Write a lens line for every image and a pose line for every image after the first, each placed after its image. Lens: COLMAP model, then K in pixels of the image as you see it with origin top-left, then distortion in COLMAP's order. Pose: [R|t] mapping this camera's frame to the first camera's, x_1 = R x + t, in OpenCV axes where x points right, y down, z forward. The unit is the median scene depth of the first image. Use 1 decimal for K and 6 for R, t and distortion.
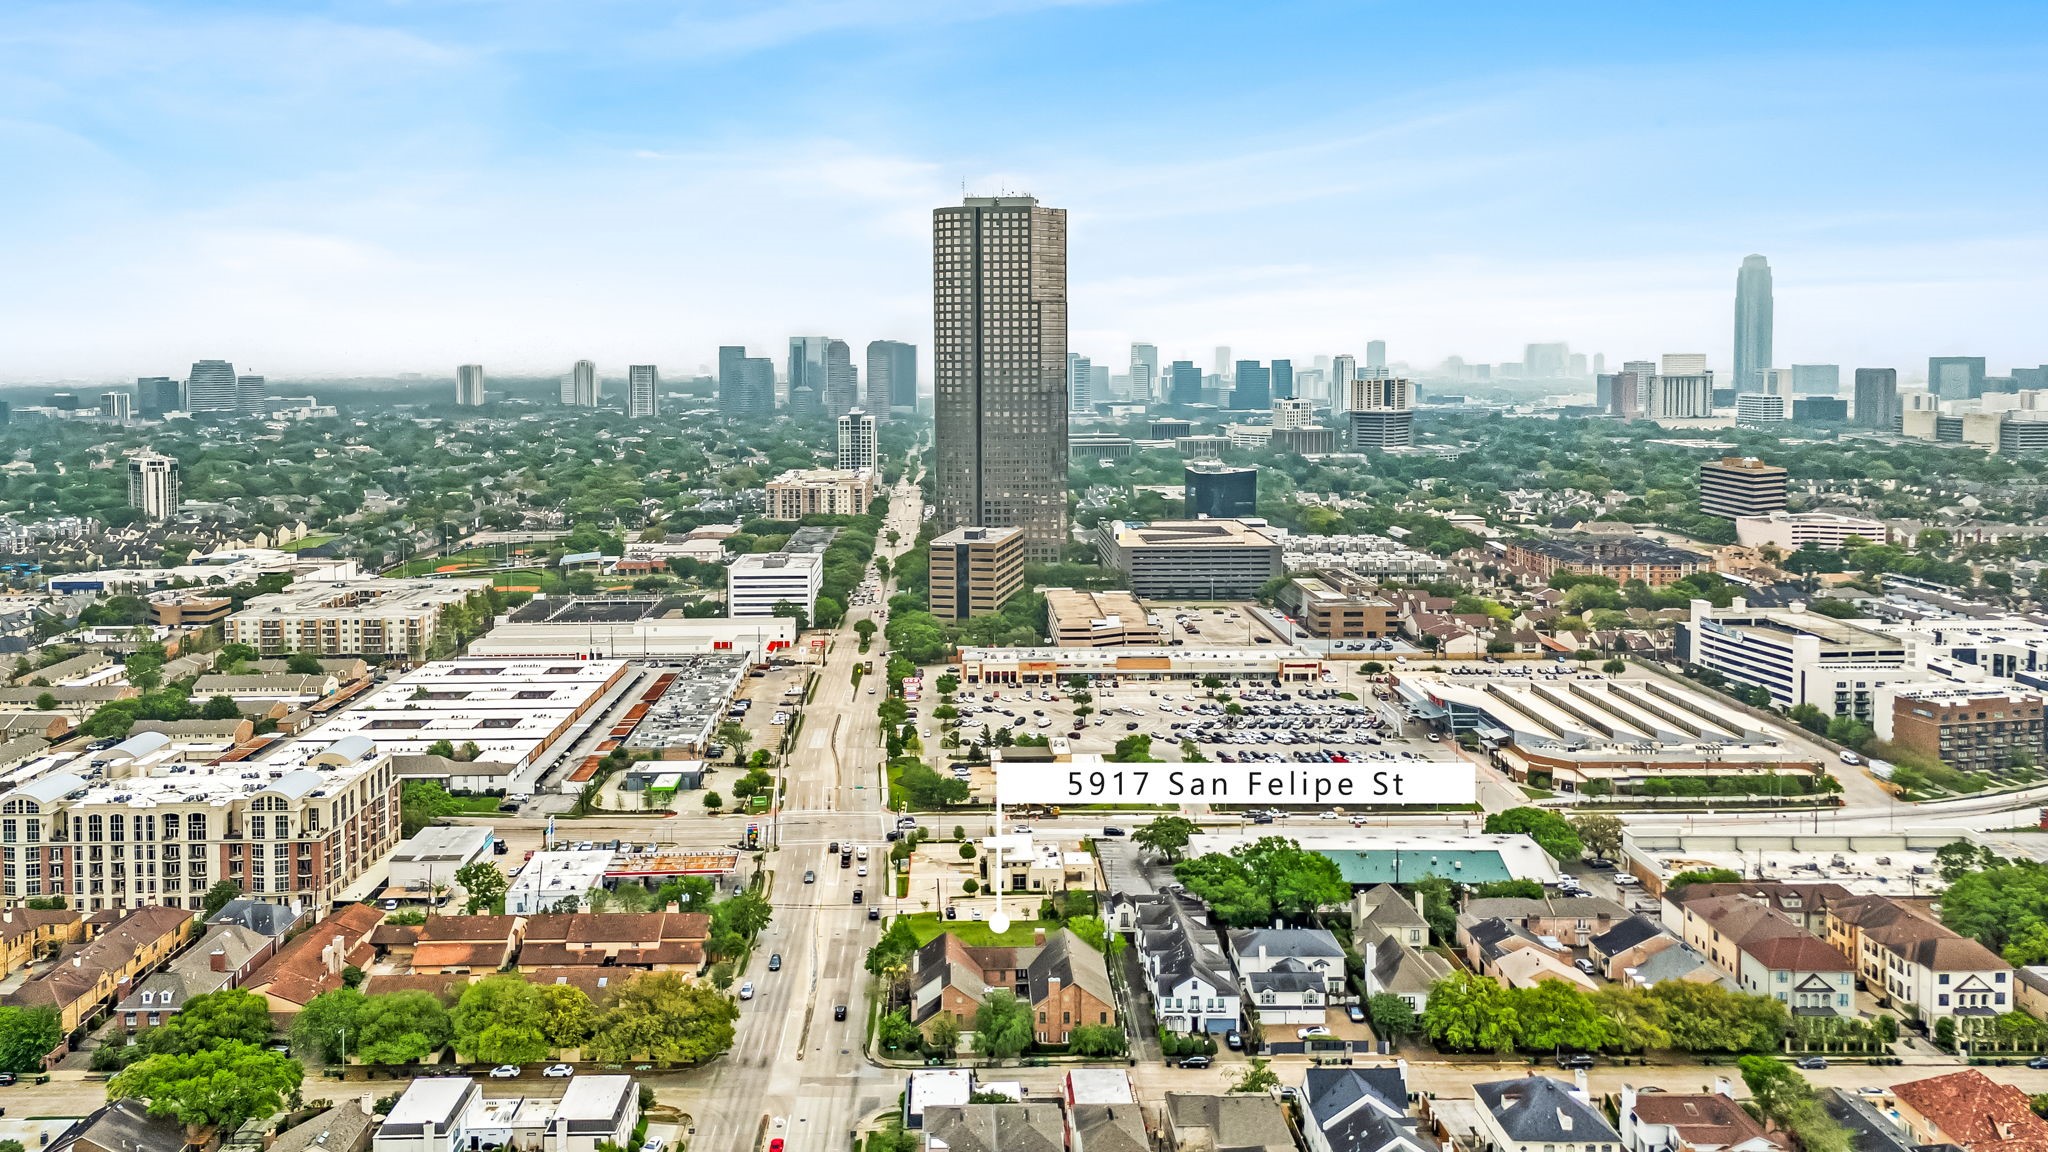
lens RADIAL K [[1512.4, 0, 1026.4], [0, 1512.4, 560.6], [0, 0, 1]] dist [0.059553, -0.068547]
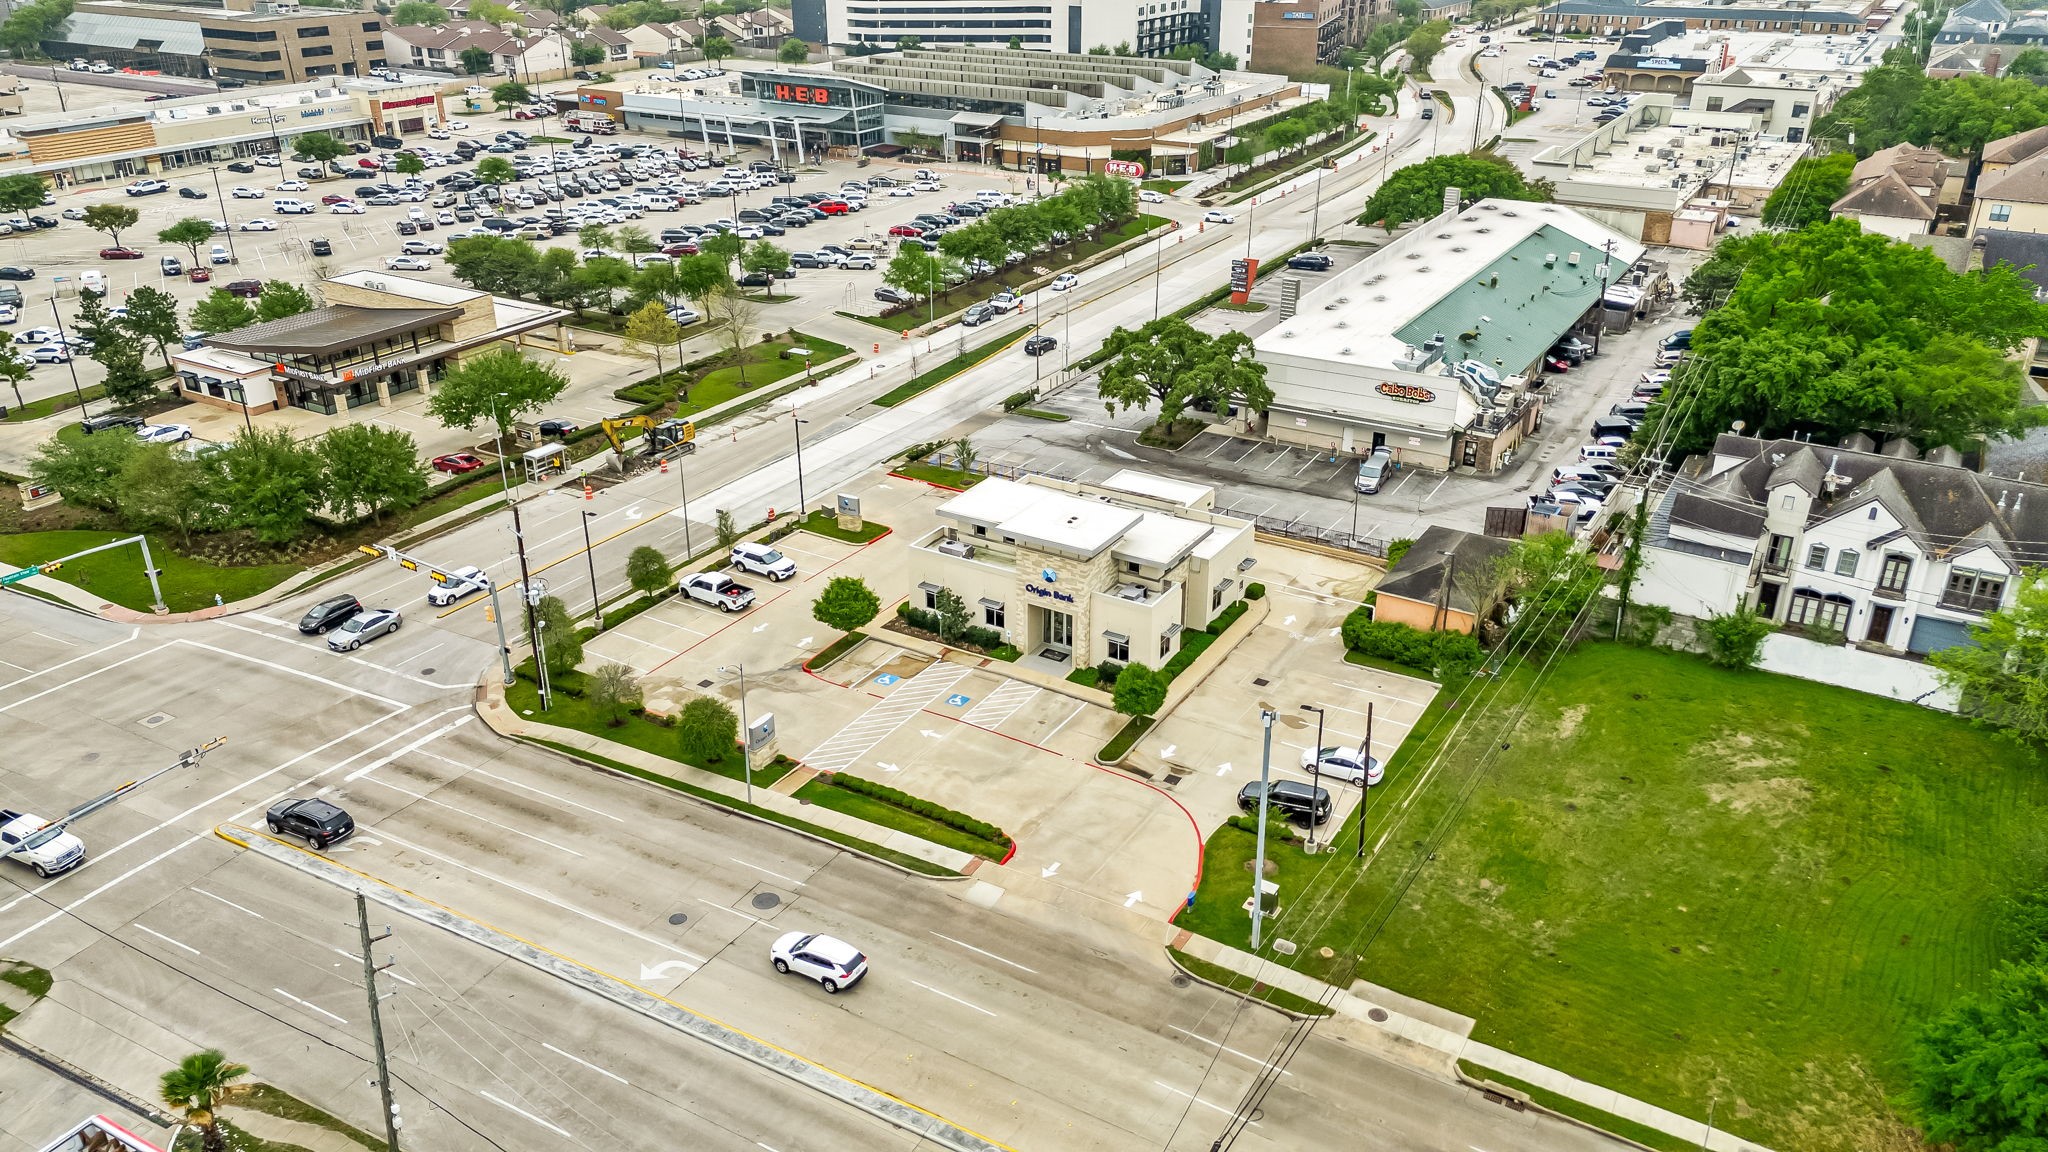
lens RADIAL K [[1493.9, 0, 1034.2], [0, 1493.9, 585.1], [0, 0, 1]] dist [0.062781, -0.051445]
pose [[0.543952, -0.364944, 0.755600, -0.112272], [0.116121, 0.924546, 0.362948, 0.044224], [-0.831042, -0.109685, 0.545287, 0.397047]]
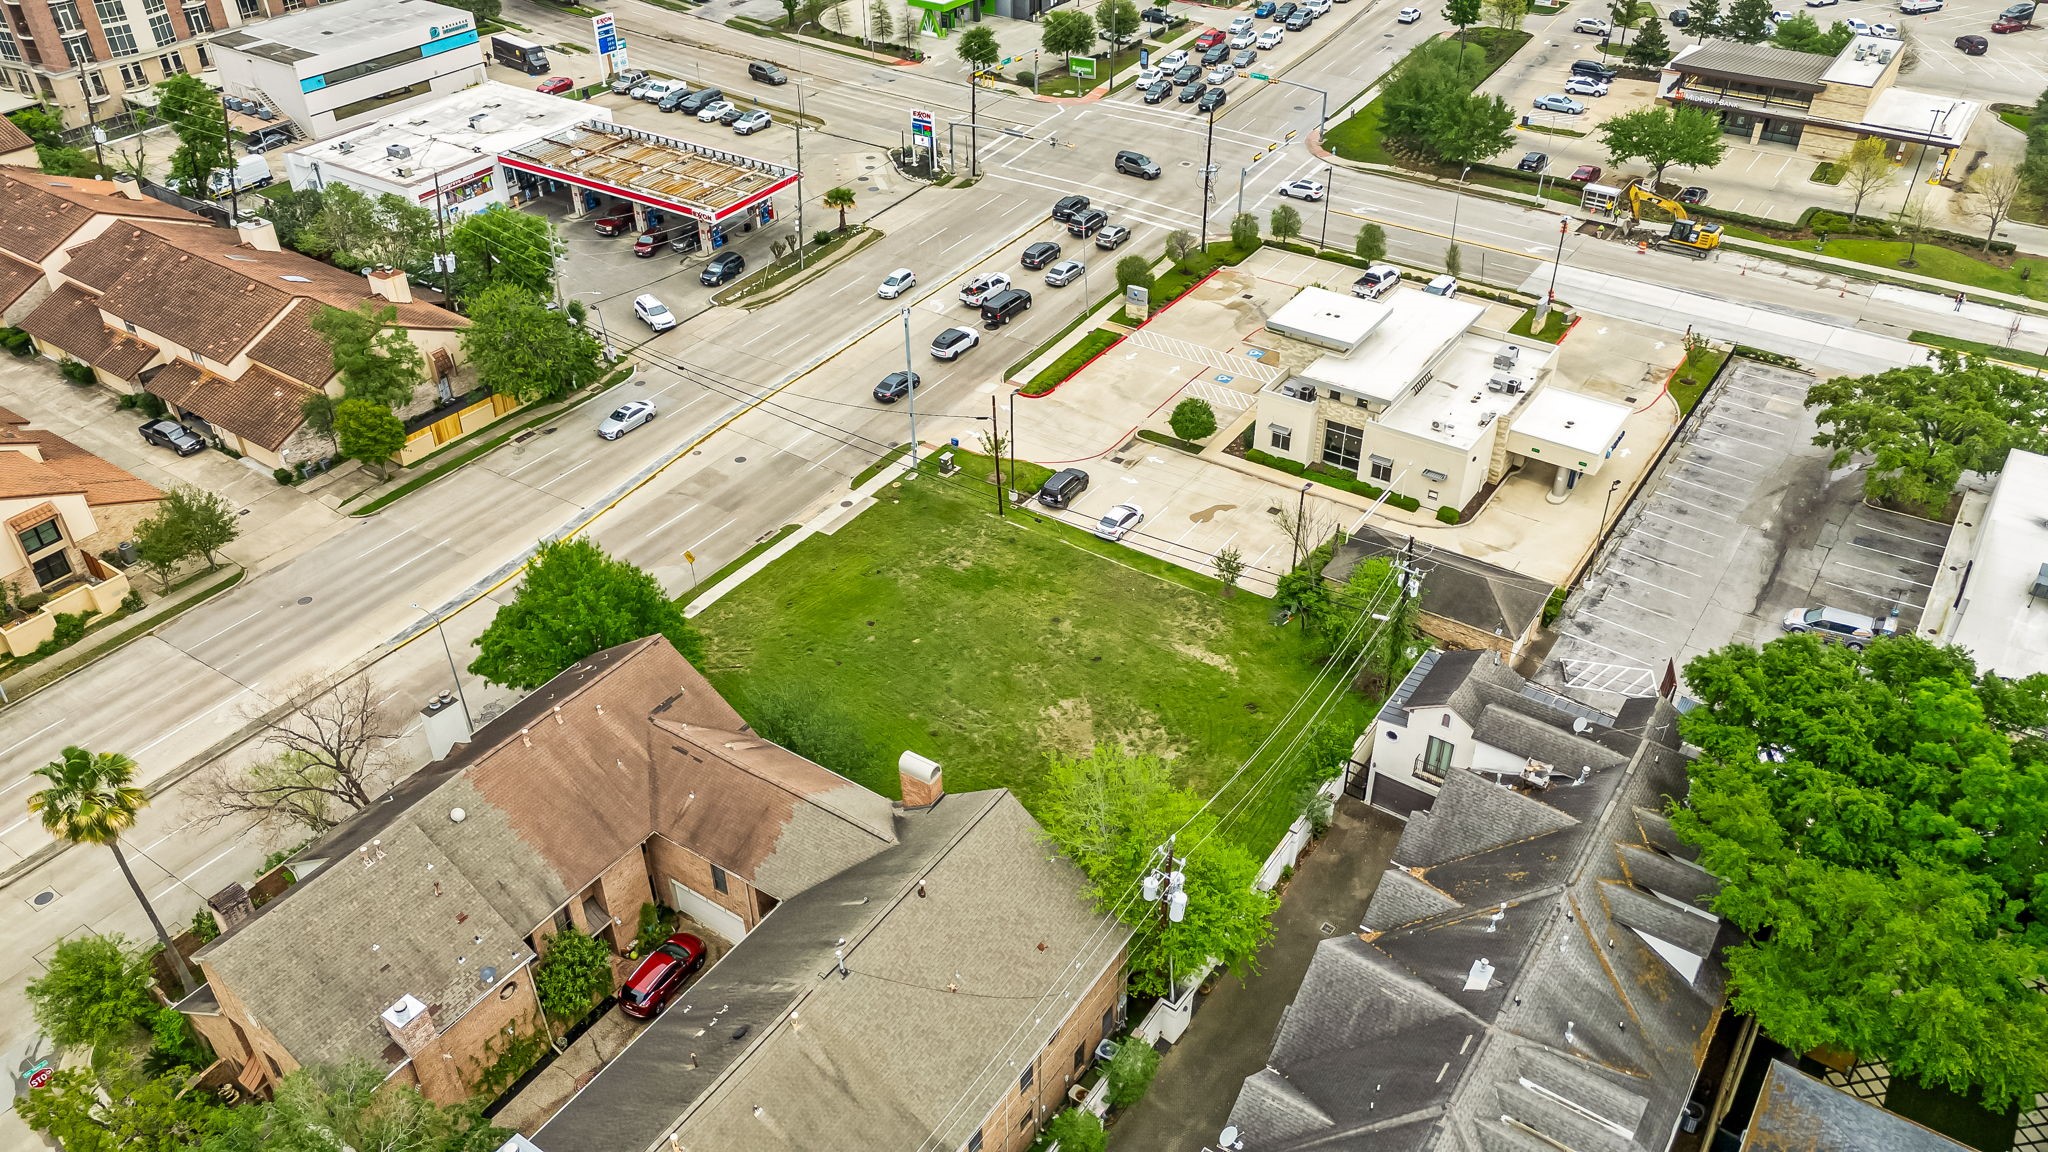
lens RADIAL K [[1542.5, 0, 1028.7], [0, 1542.5, 567.6], [0, 0, 1]] dist [0.057688, -0.055296]
pose [[0.803993, 0.331816, -0.493451, 0.053086], [-0.068606, 0.876052, 0.477312, 0.036253], [0.590668, -0.349901, 0.727104, 0.324209]]
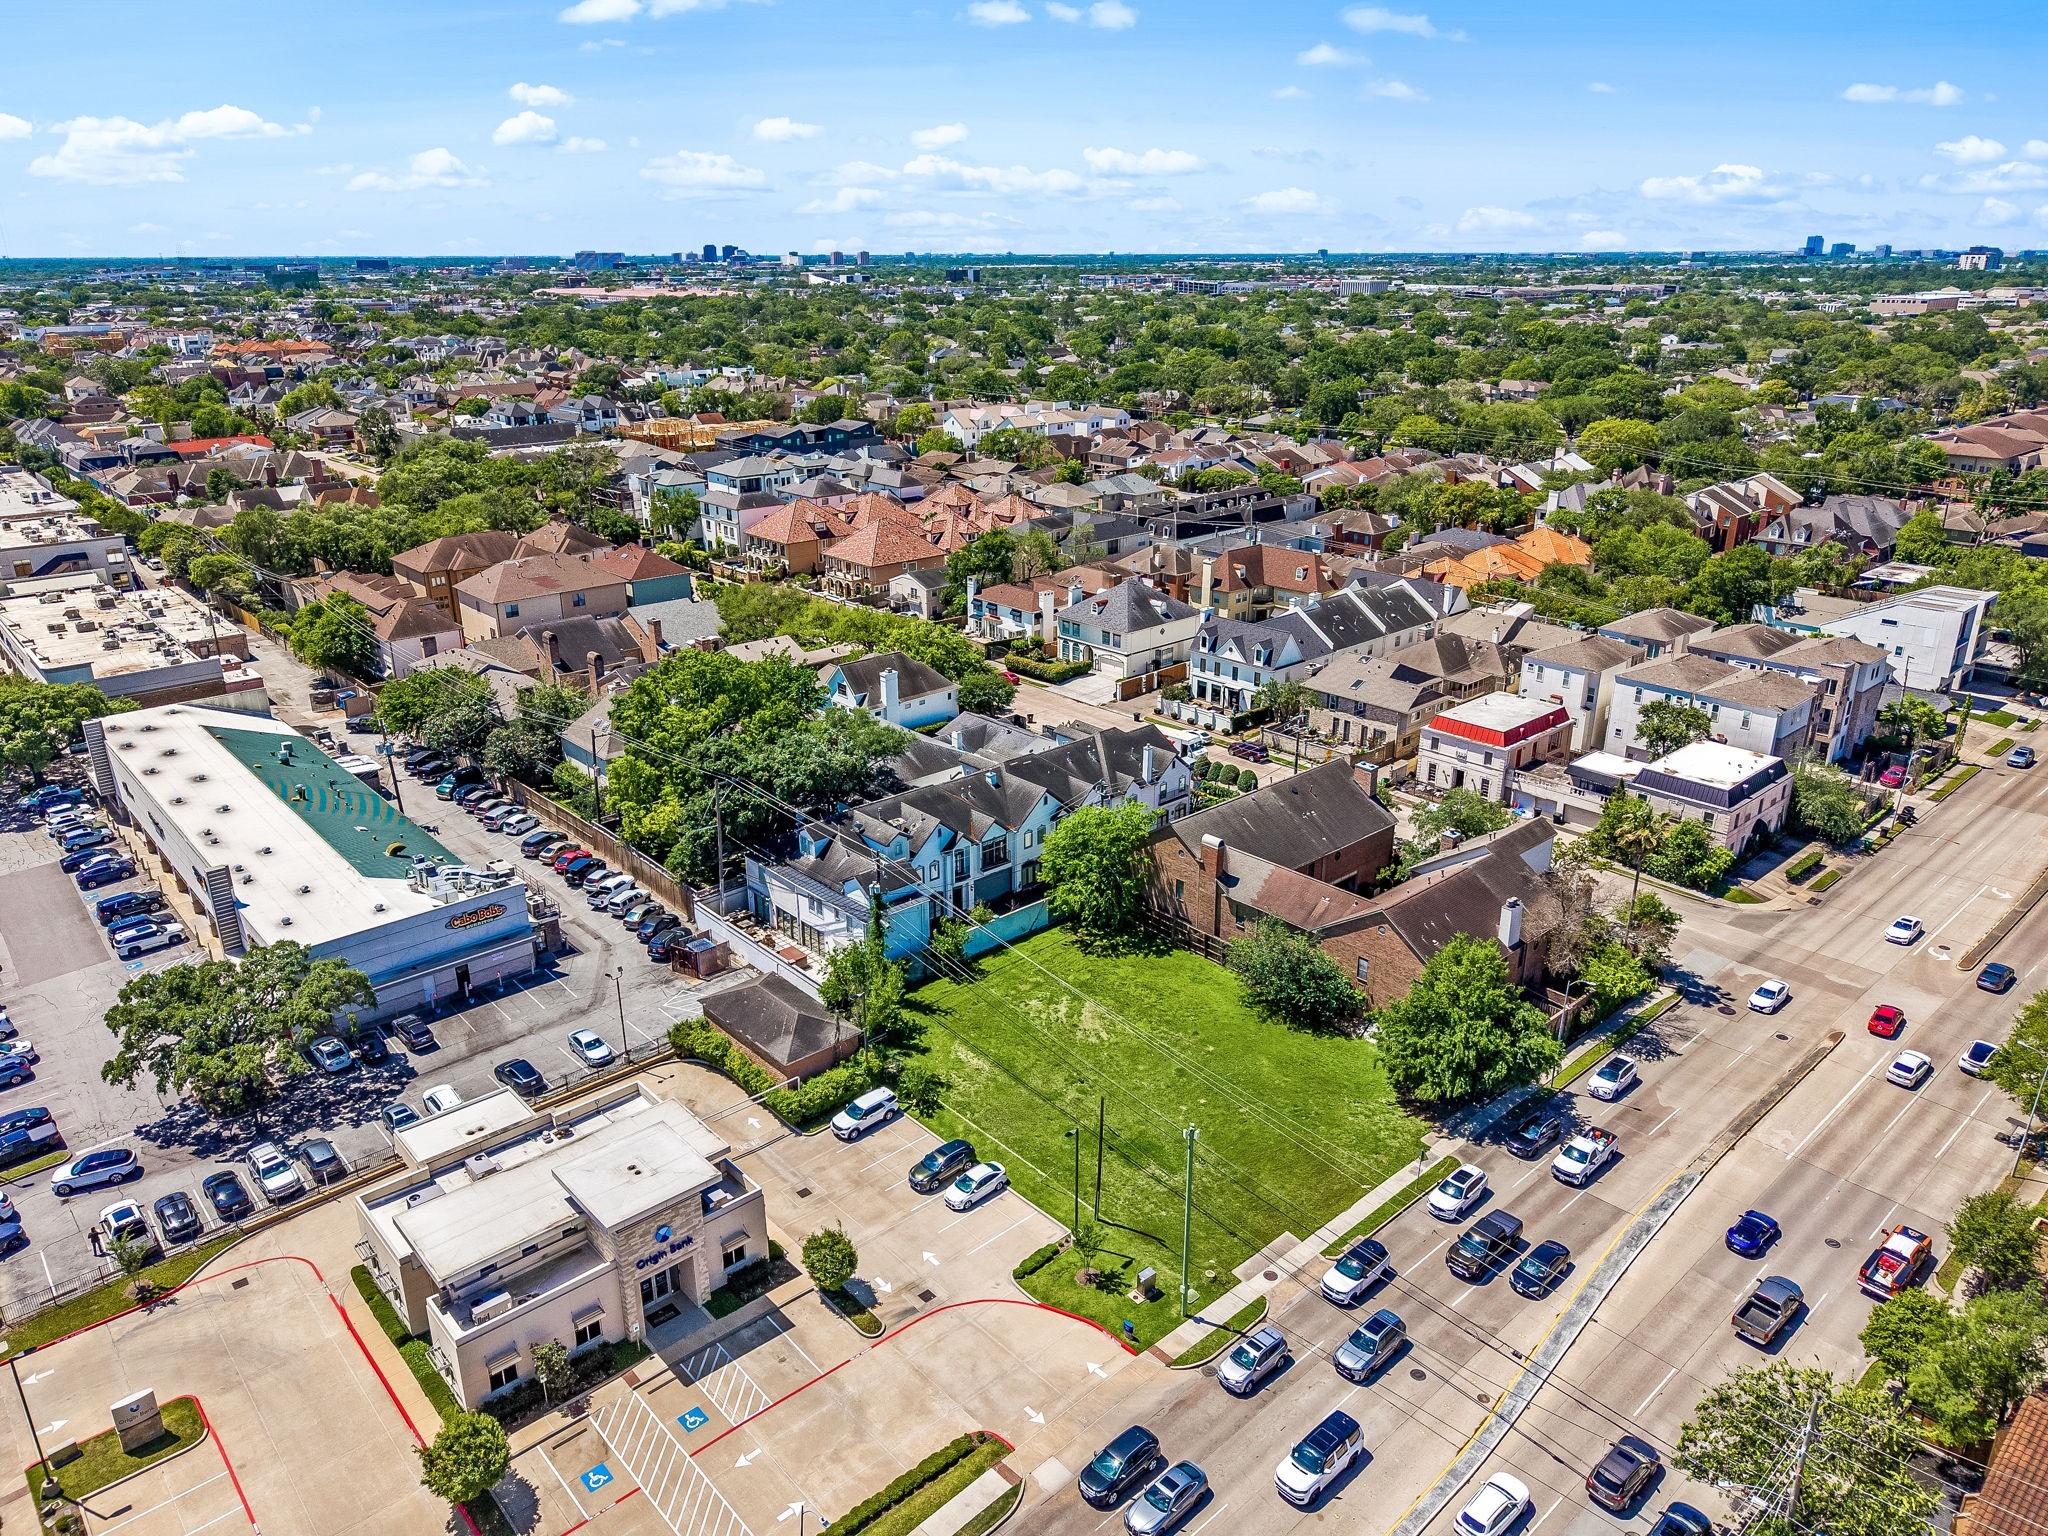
lens RADIAL K [[1376.6, 0, 1028.5], [0, 1376.6, 756.6], [0, 0, 1]] dist [0.068292, -0.122268]
pose [[-0.641778, -0.265579, 0.719436, -0.099142], [0.102371, 0.900058, 0.423575, 0.014287], [-0.760027, 0.345491, -0.550450, 0.492344]]
